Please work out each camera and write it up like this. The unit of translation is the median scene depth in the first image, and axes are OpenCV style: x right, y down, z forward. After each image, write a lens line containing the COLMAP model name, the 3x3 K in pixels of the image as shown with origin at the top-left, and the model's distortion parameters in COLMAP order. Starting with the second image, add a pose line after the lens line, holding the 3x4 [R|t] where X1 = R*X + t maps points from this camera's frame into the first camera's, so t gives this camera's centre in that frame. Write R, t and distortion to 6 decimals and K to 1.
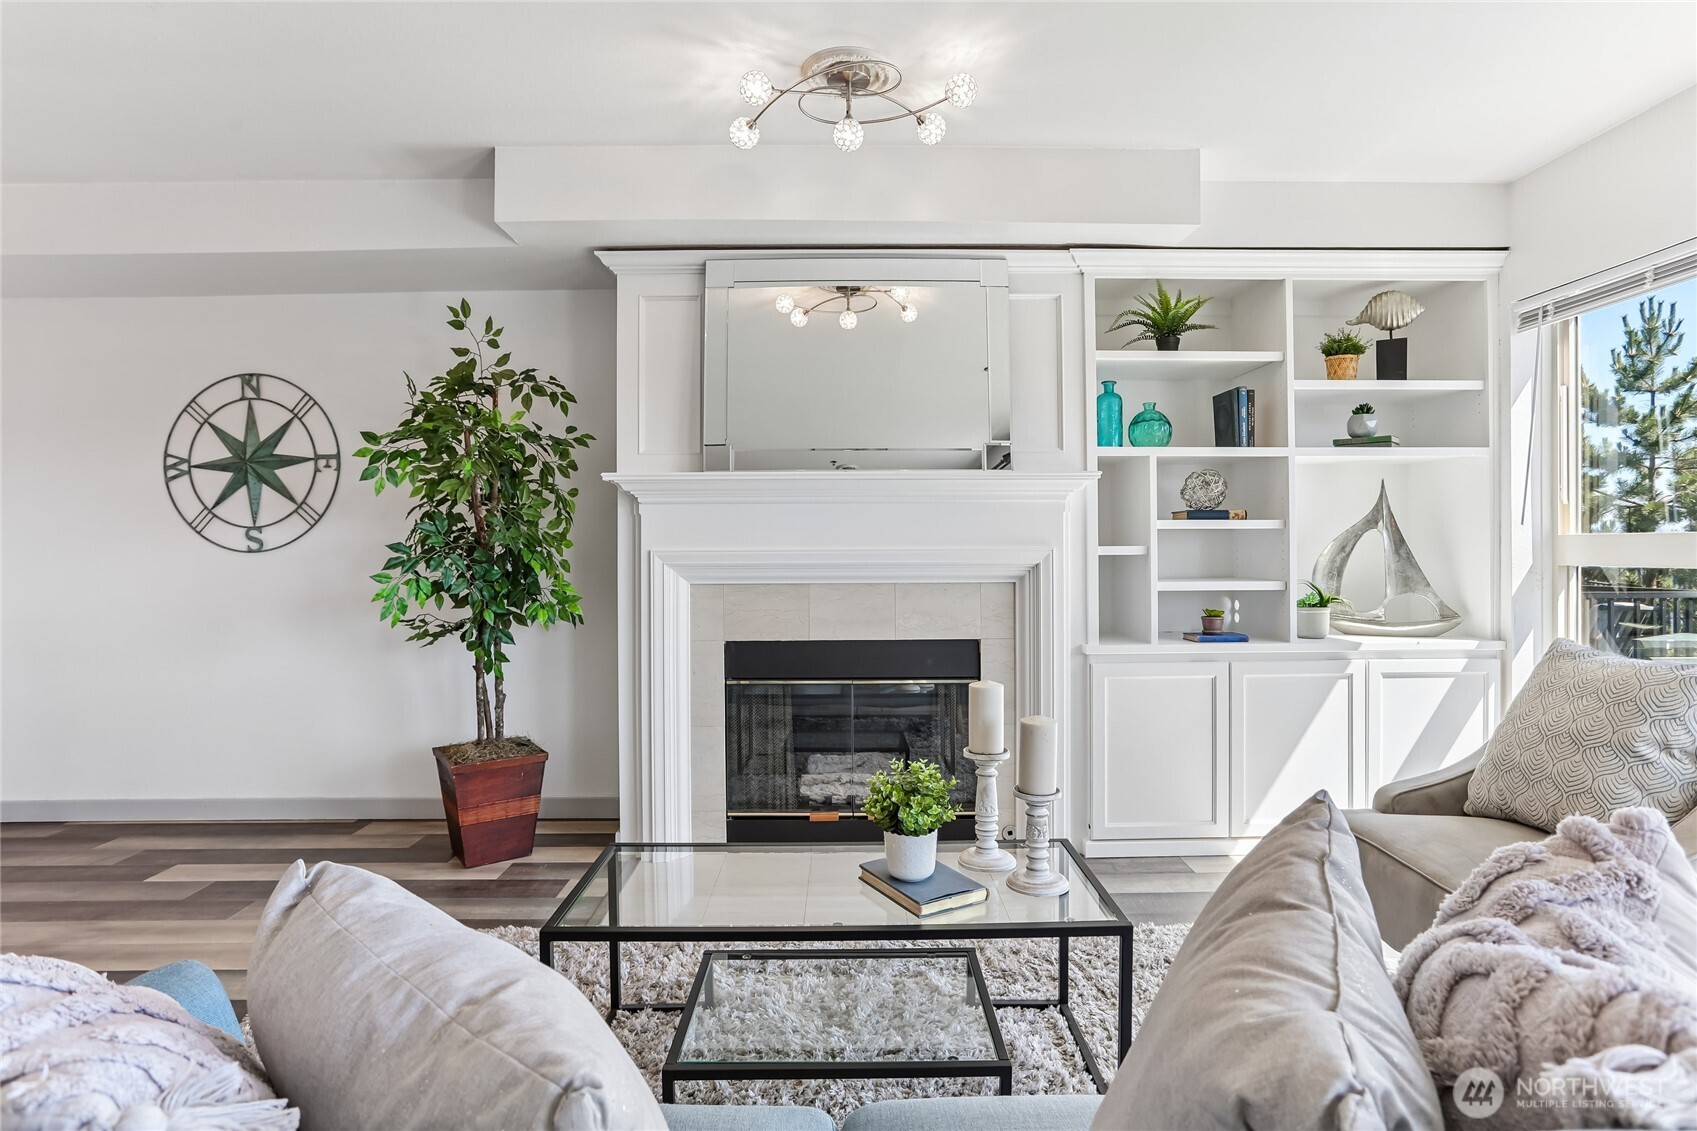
lens RADIAL K [[884.1, 0, 854.7], [0, 884.1, 549.3], [0, 0, 1]] dist [-0.048572, 0.028331]
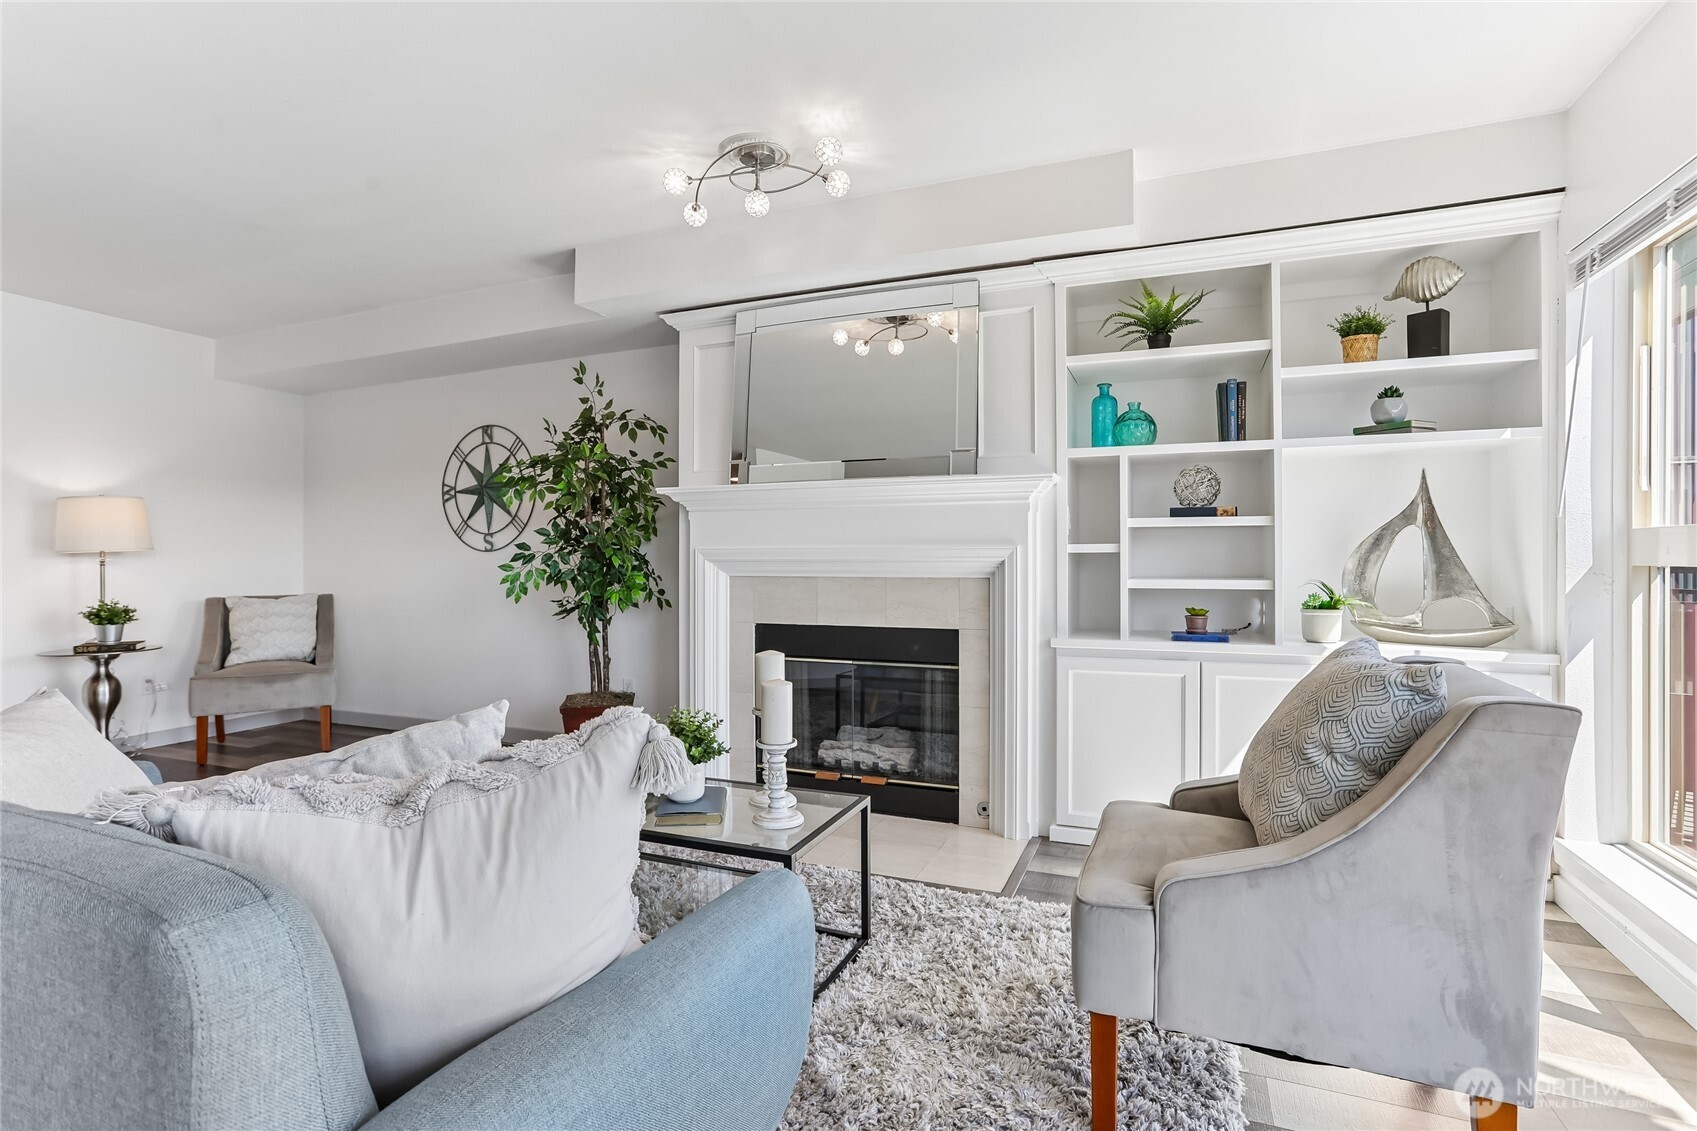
lens RADIAL K [[828.1, 0, 843.3], [0, 828.1, 561.9], [0, 0, 1]] dist [-0.052599, 0.027595]
pose [[0.918699, 0.004866, -0.394928, 0.397056], [-0.002742, 0.999979, 0.005943, 0.011771], [0.394948, -0.004377, 0.918693, 0.000151]]
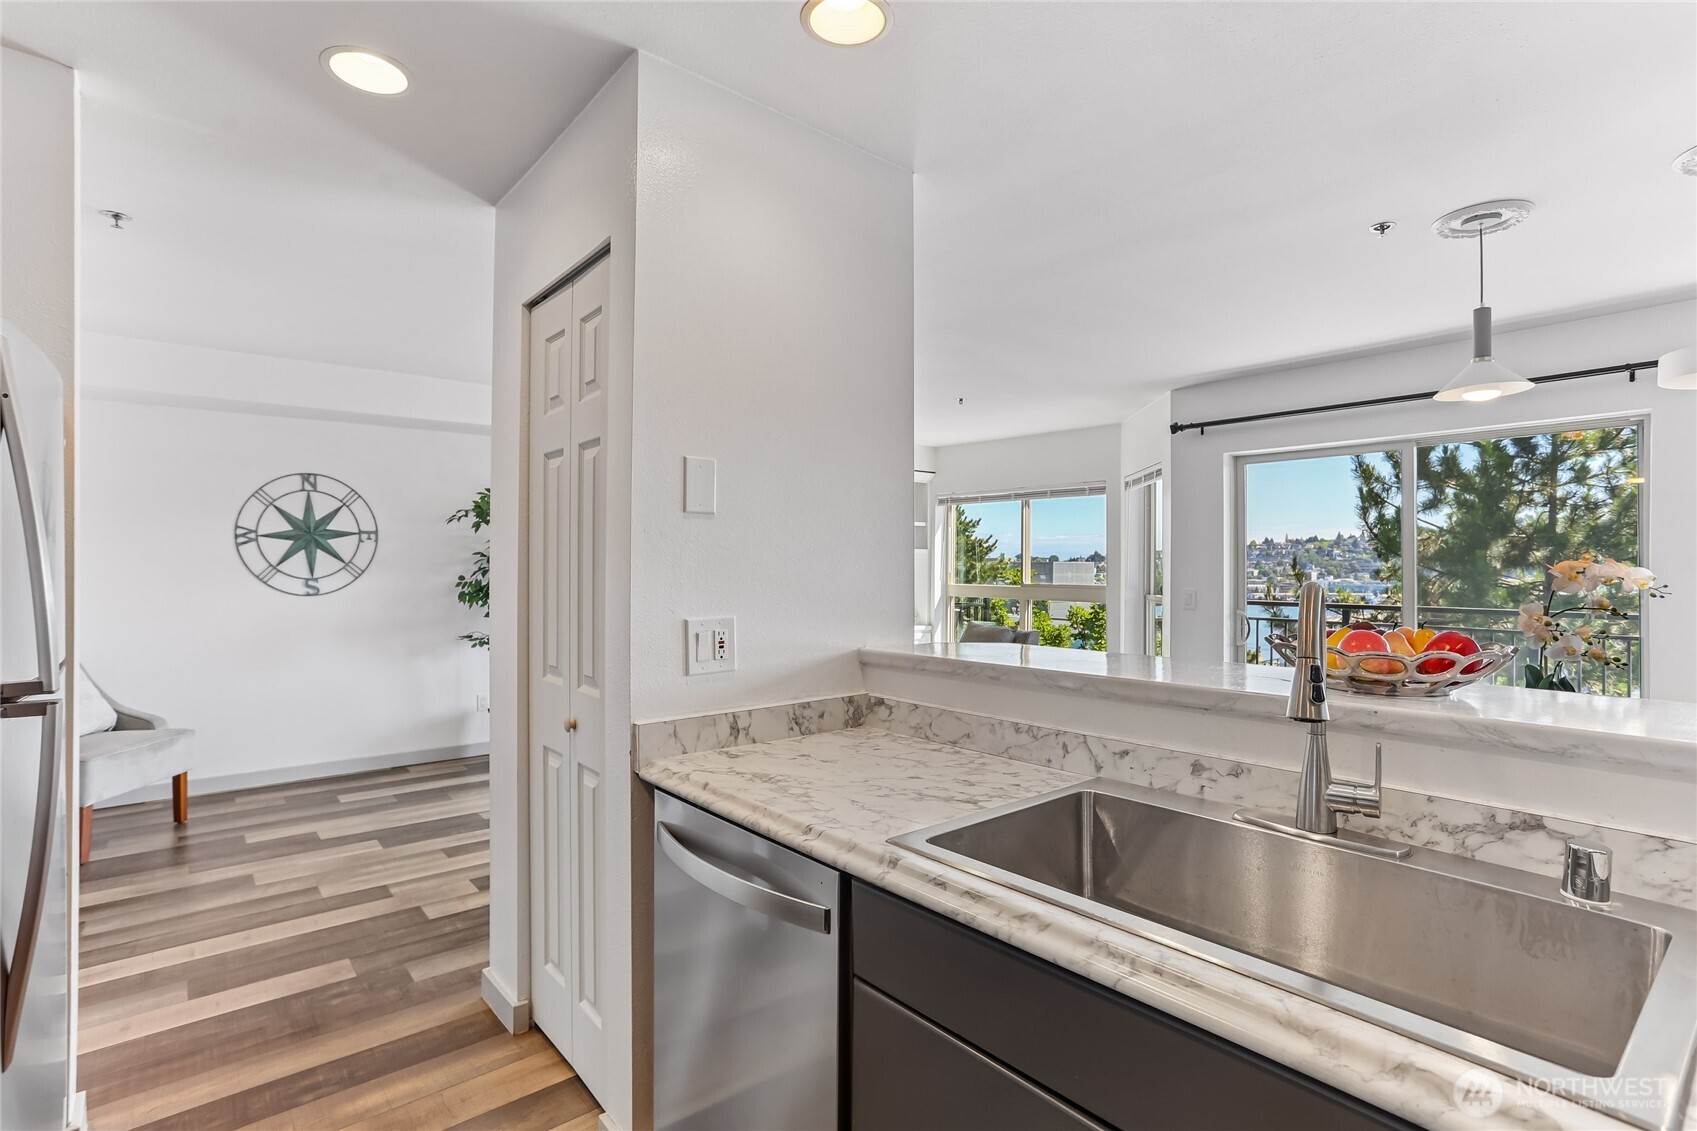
lens RADIAL K [[827.7, 0, 852.0], [0, 827.7, 556.6], [0, 0, 1]] dist [-0.040232, 0.027116]
pose [[0.772616, 0.017263, 0.634639, -0.931368], [-0.011159, 0.999845, -0.013611, -0.058382], [-0.634775, 0.003434, 0.772689, -0.694369]]
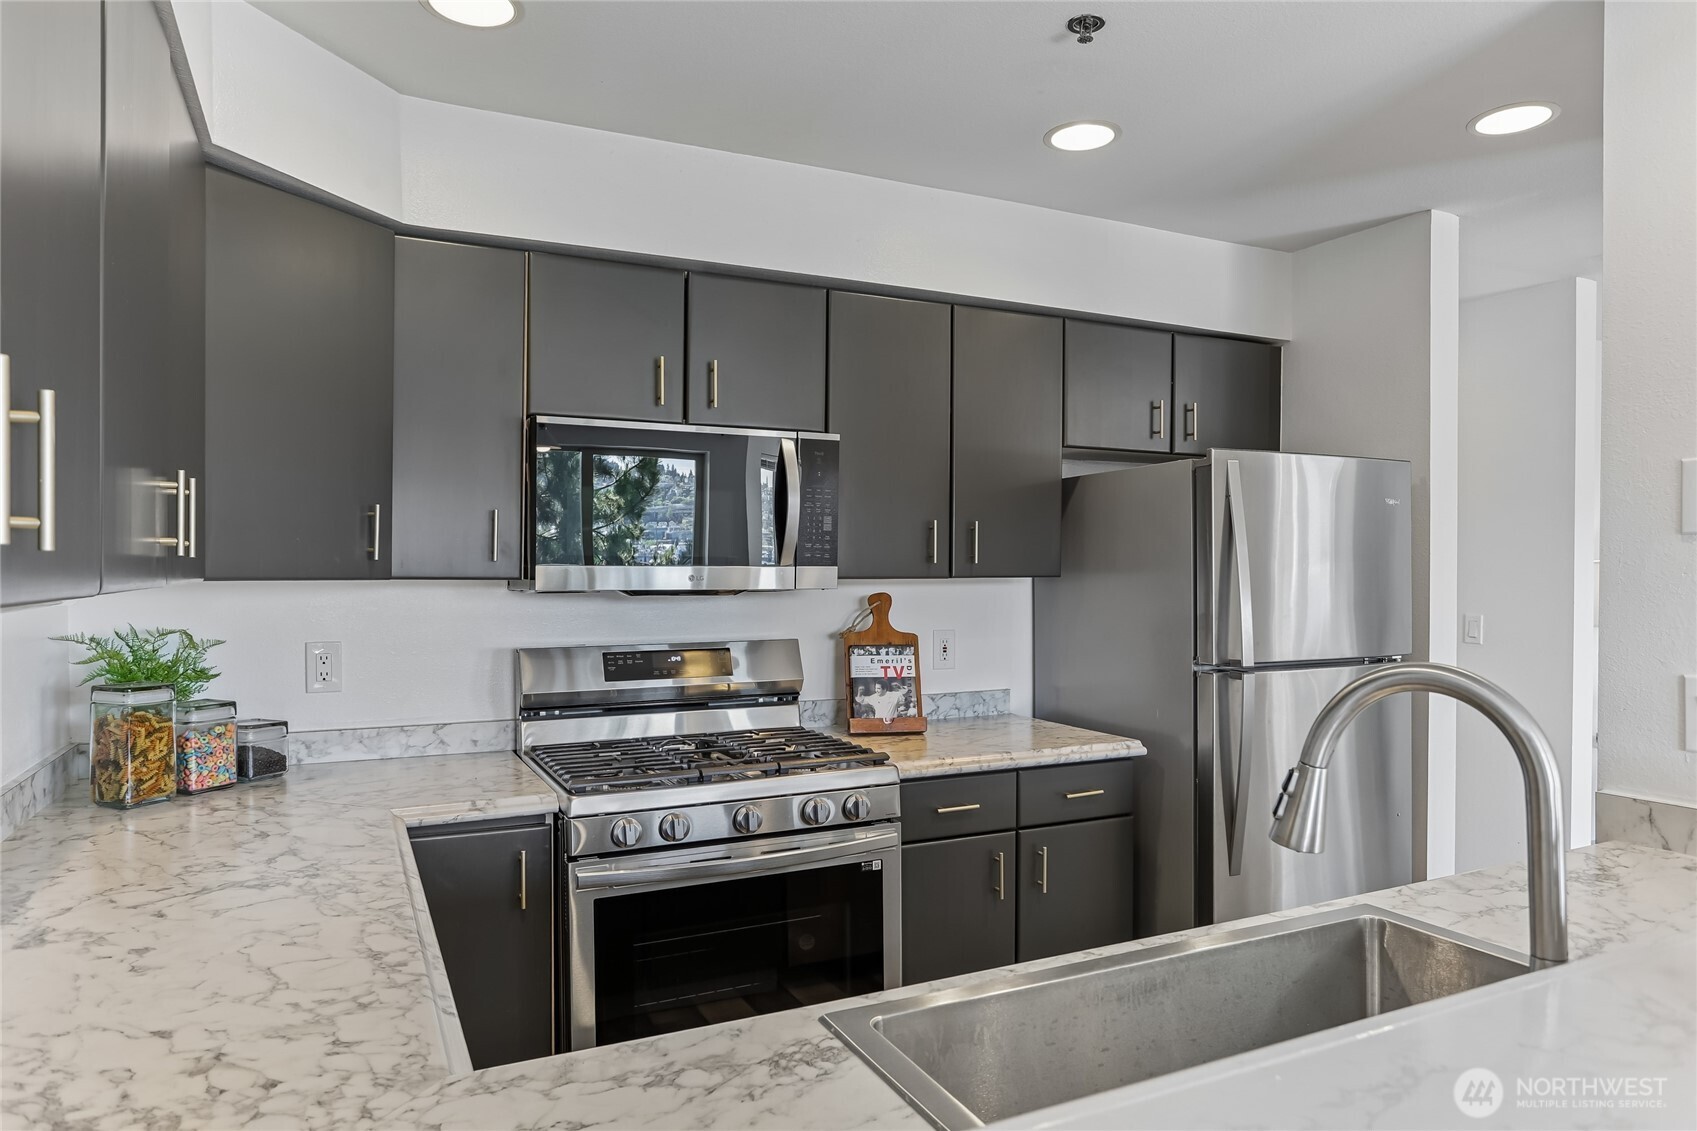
lens RADIAL K [[1037.2, 0, 839.9], [0, 1037.2, 566.6], [0, 0, 1]] dist [-0.006152, -0.000894]
pose [[0.905034, 0.011677, 0.425178, -0.537051], [-0.012583, 0.999921, -0.000677, -0.081753], [-0.425152, -0.004738, 0.905109, -0.717710]]
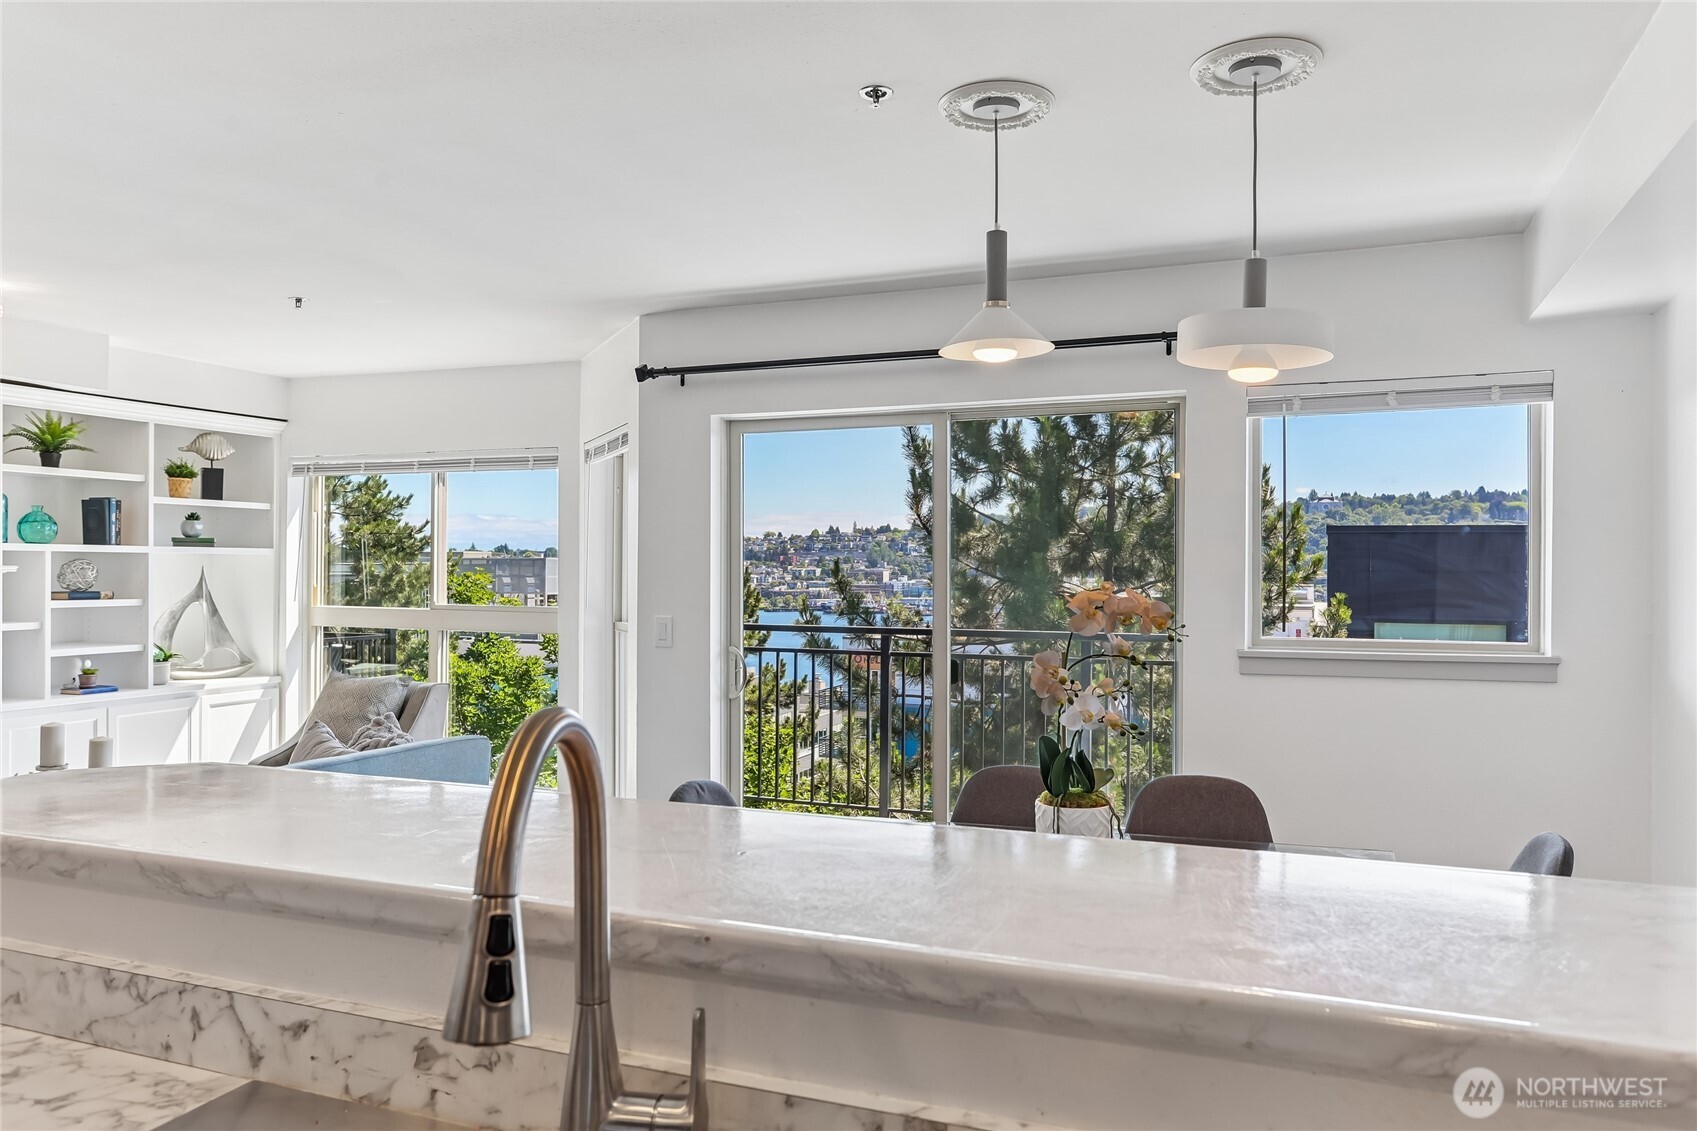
lens RADIAL K [[1191.1, 0, 843.3], [0, 1191.1, 563.4], [0, 0, 1]] dist [0.000146, 0.001164]
pose [[0.392008, 0.009159, 0.919916, -0.755821], [-0.007945, 0.999947, -0.006570, -0.082140], [-0.919928, -0.004733, 0.392060, -0.697005]]
